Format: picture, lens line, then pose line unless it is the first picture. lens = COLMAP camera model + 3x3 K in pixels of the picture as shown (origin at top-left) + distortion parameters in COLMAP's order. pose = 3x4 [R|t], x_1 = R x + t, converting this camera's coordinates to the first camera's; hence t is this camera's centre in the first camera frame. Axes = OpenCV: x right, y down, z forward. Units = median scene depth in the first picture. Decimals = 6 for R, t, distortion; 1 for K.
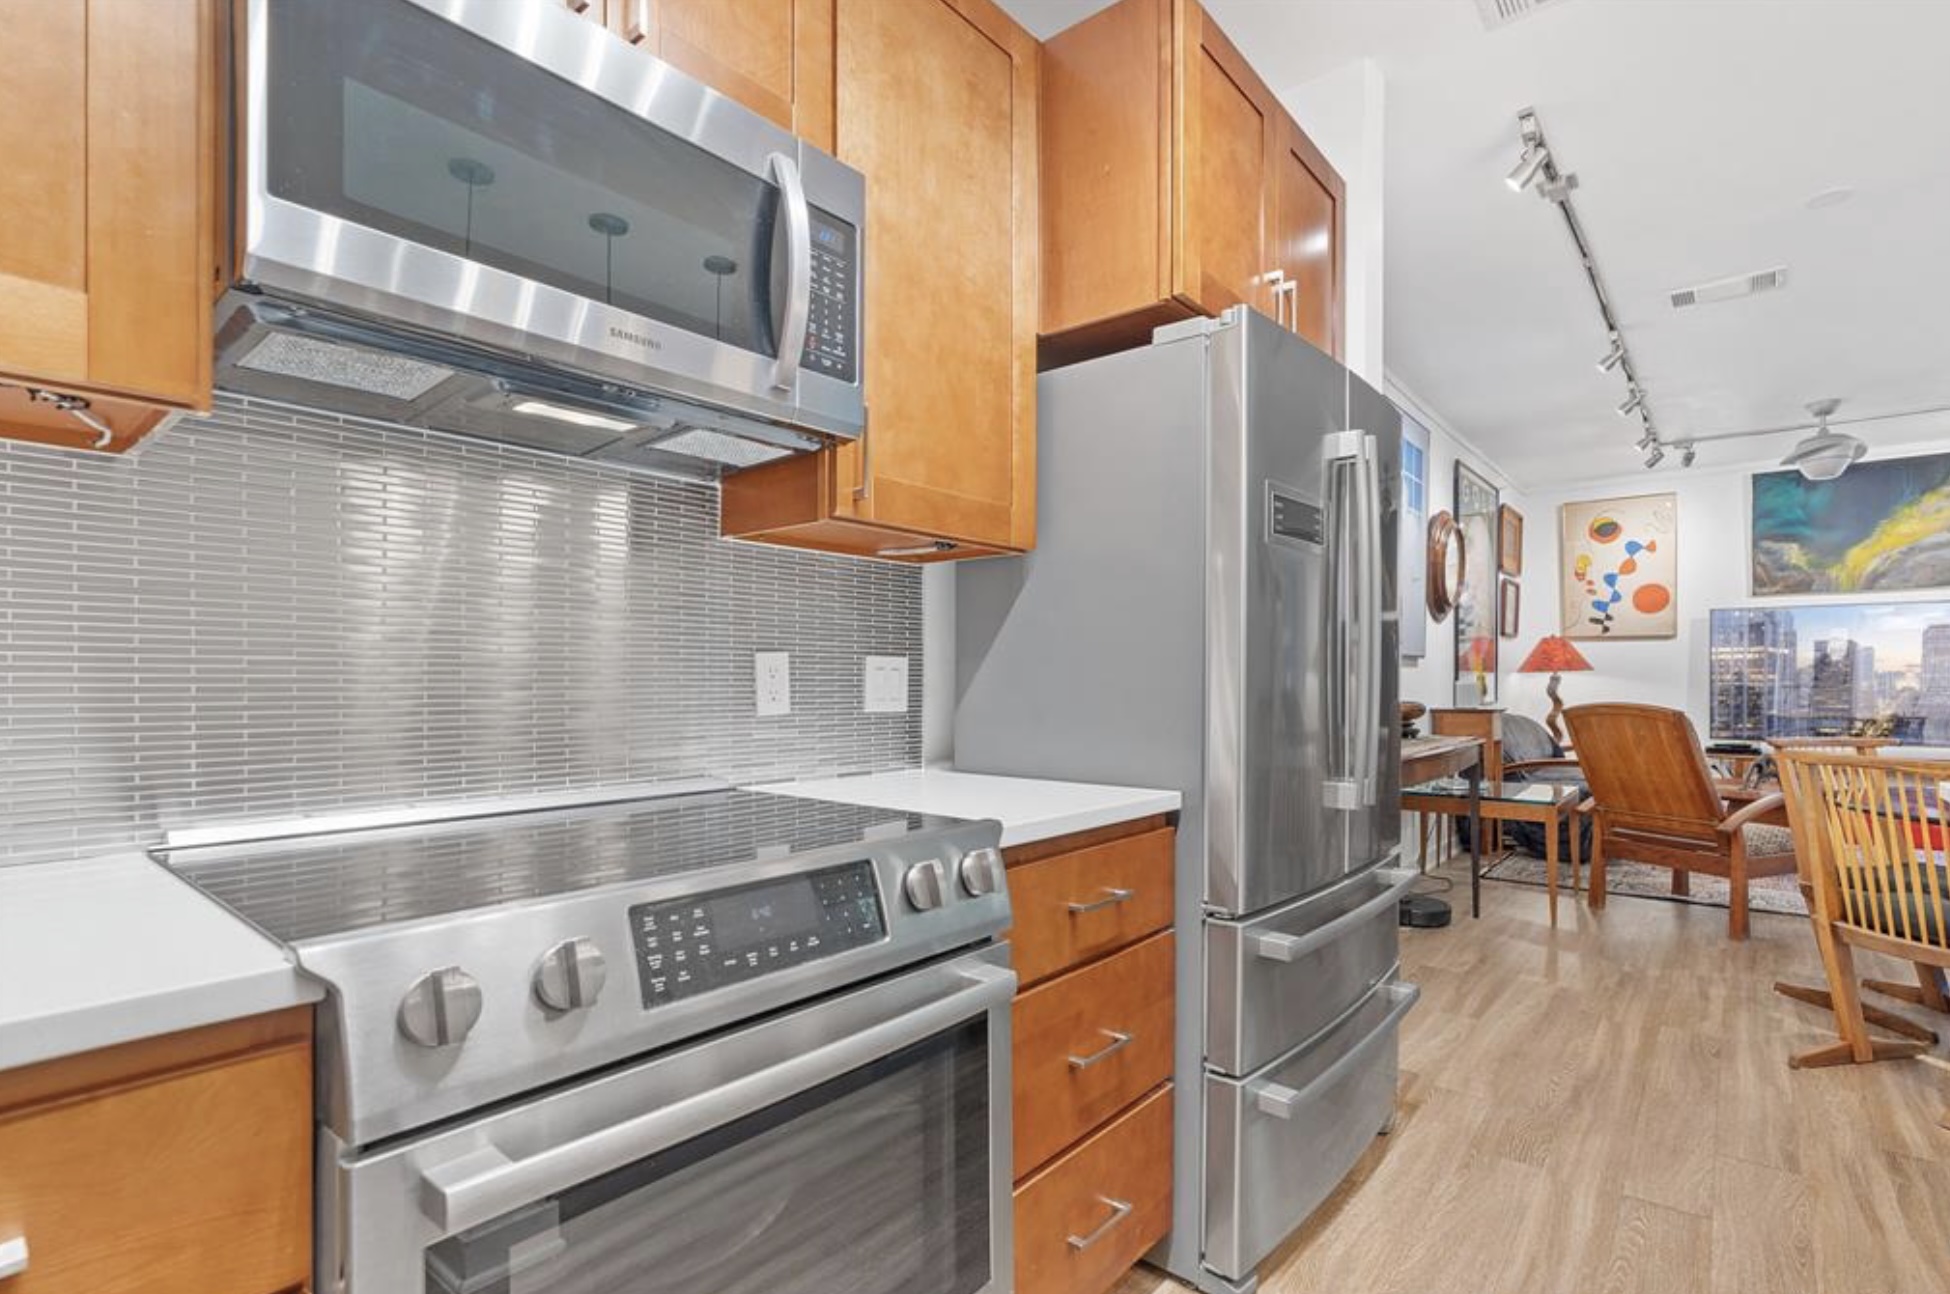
lens RADIAL K [[919.2, 0, 976.0], [0, 919.2, 682.4], [0, 0, 1]] dist [-0.001303, 0.000212]
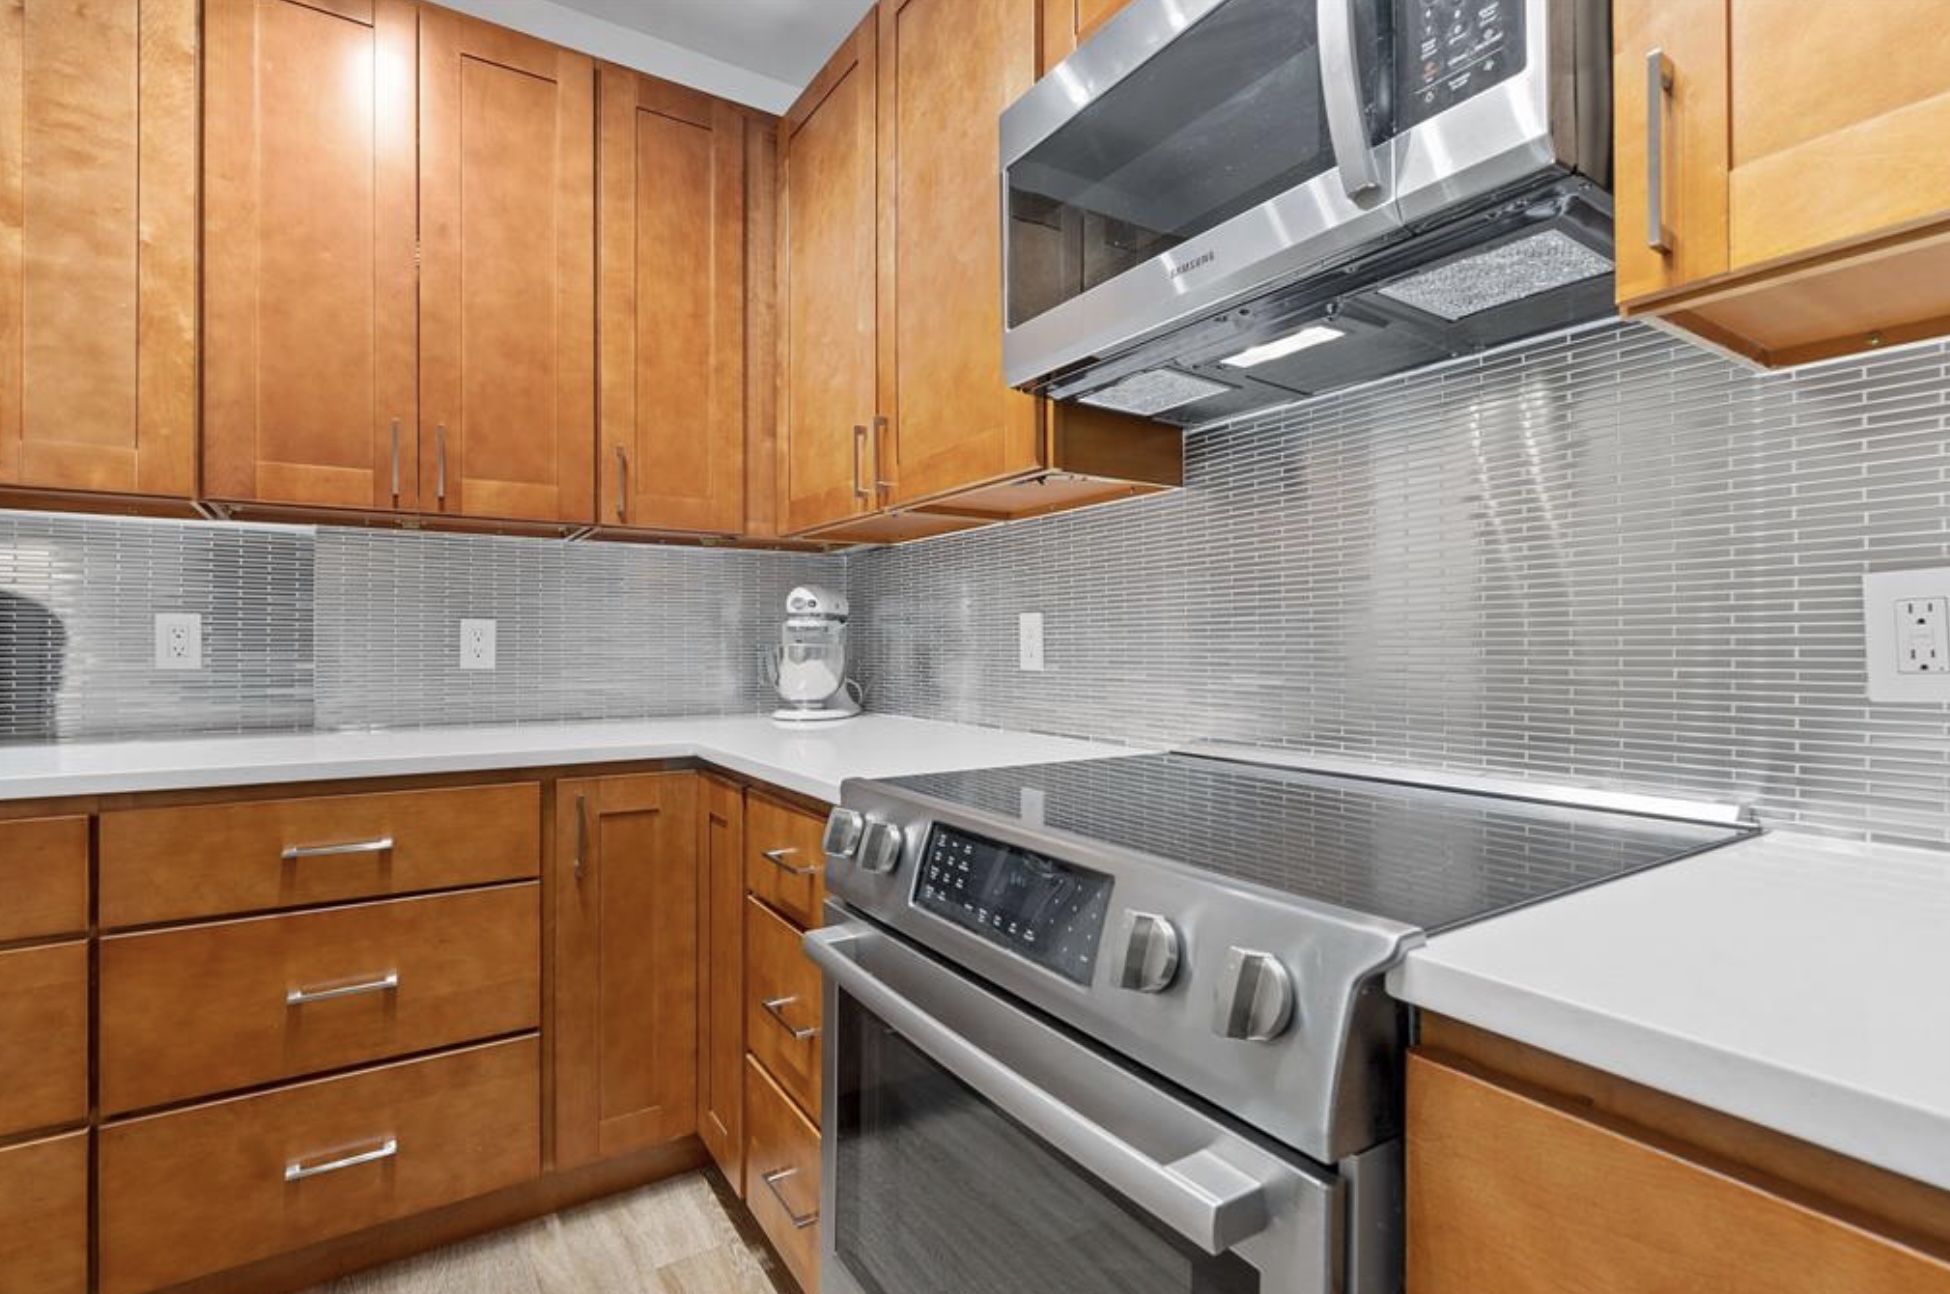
lens RADIAL K [[910.8, 0, 978.0], [0, 910.8, 643.1], [0, 0, 1]] dist [-0.010285, 0.004156]
pose [[-0.285188, -0.007279, -0.958444, 0.662246], [-0.002470, 0.999973, -0.006859, 0.017020], [0.958468, 0.000411, -0.285198, 1.224514]]
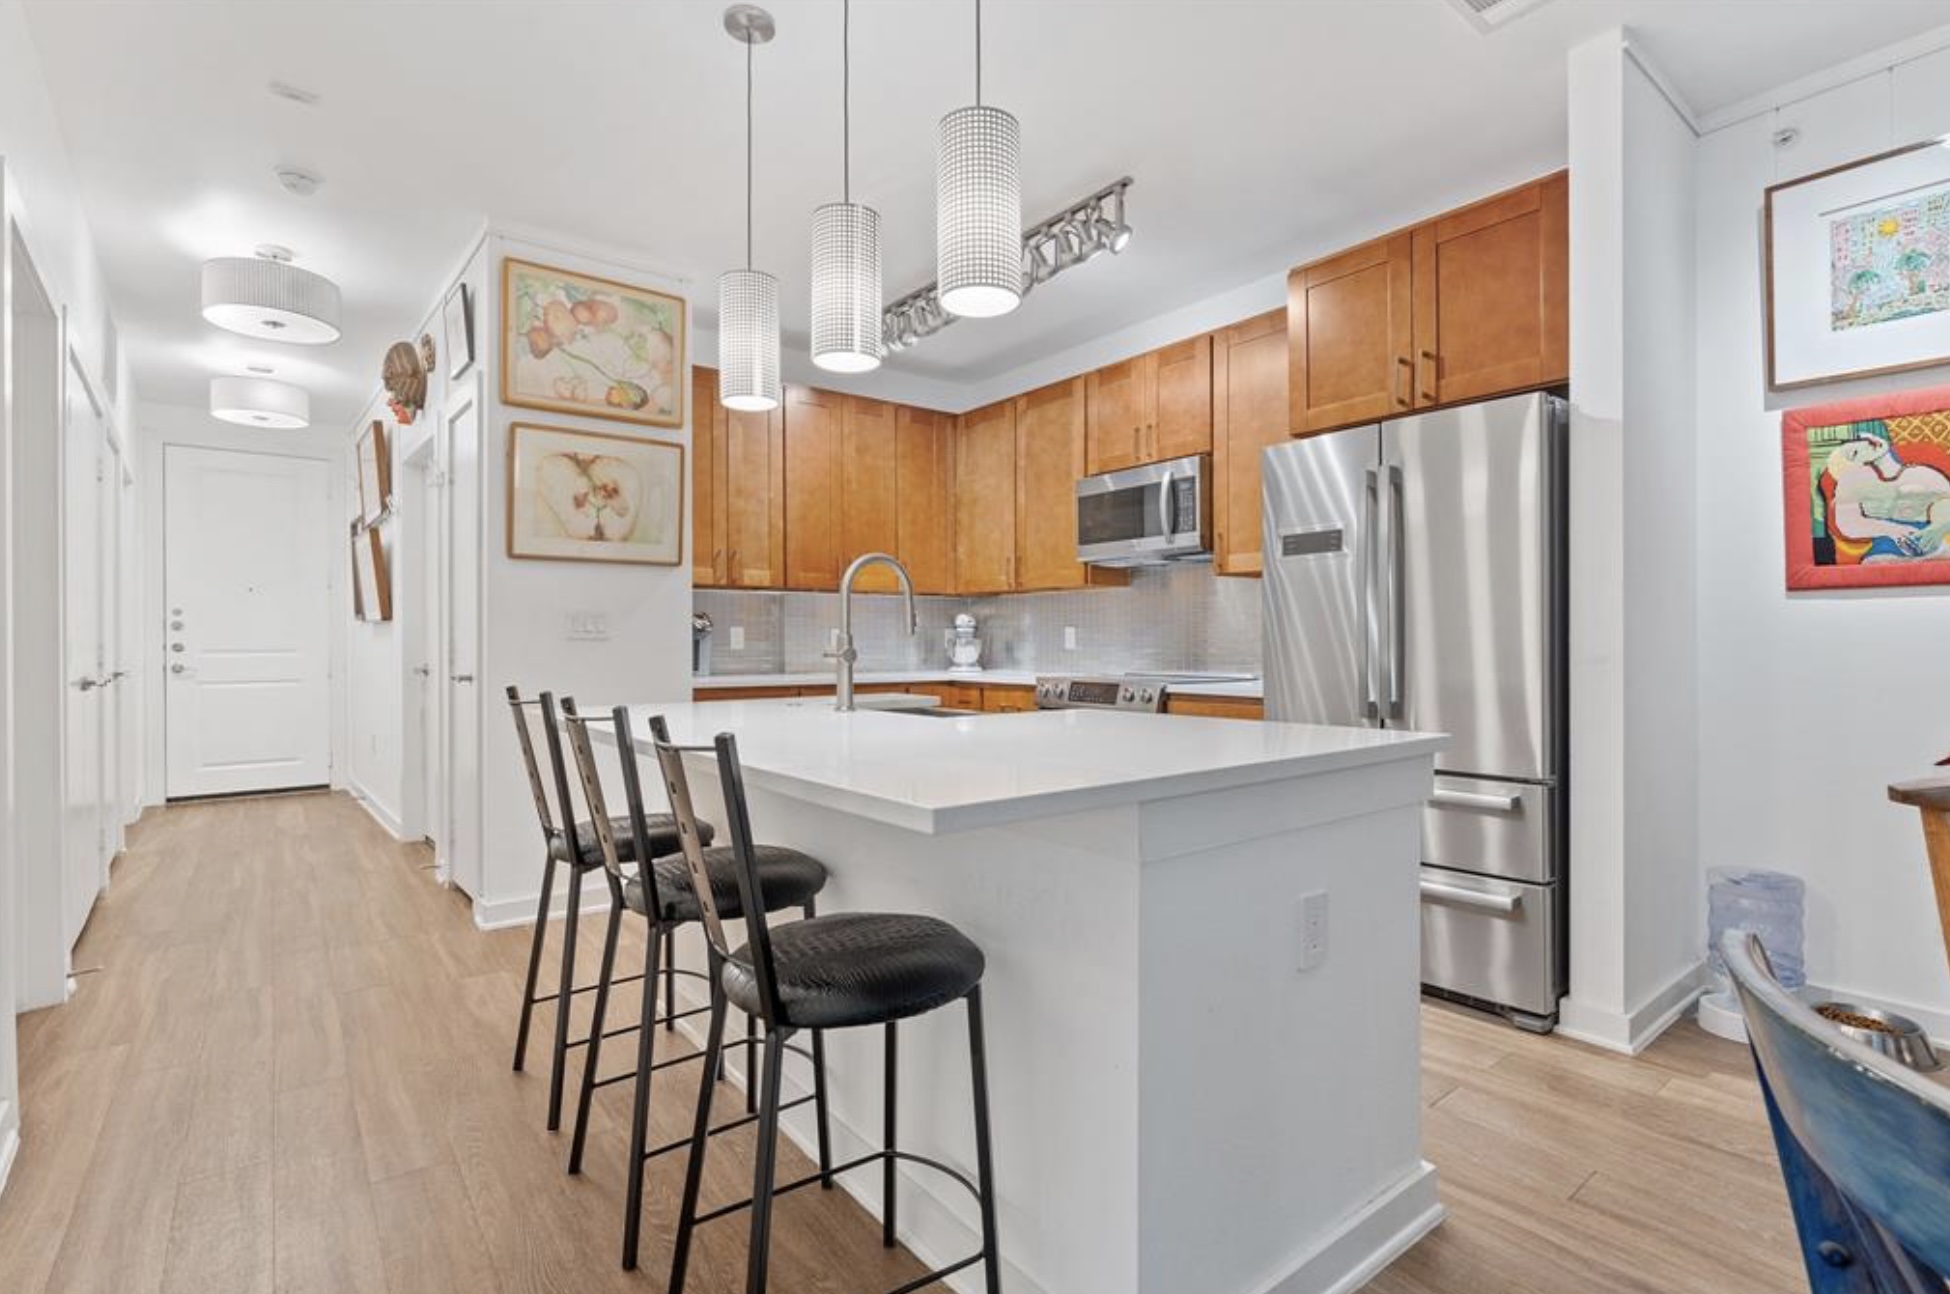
lens RADIAL K [[910.8, 0, 978.0], [0, 910.8, 643.1], [0, 0, 1]] dist [-0.010285, 0.004156]
pose [[-0.207192, -0.001974, -0.978298, 3.985837], [-0.001595, 0.999997, -0.001680, 0.038745], [0.978299, 0.001212, -0.207194, 1.335330]]
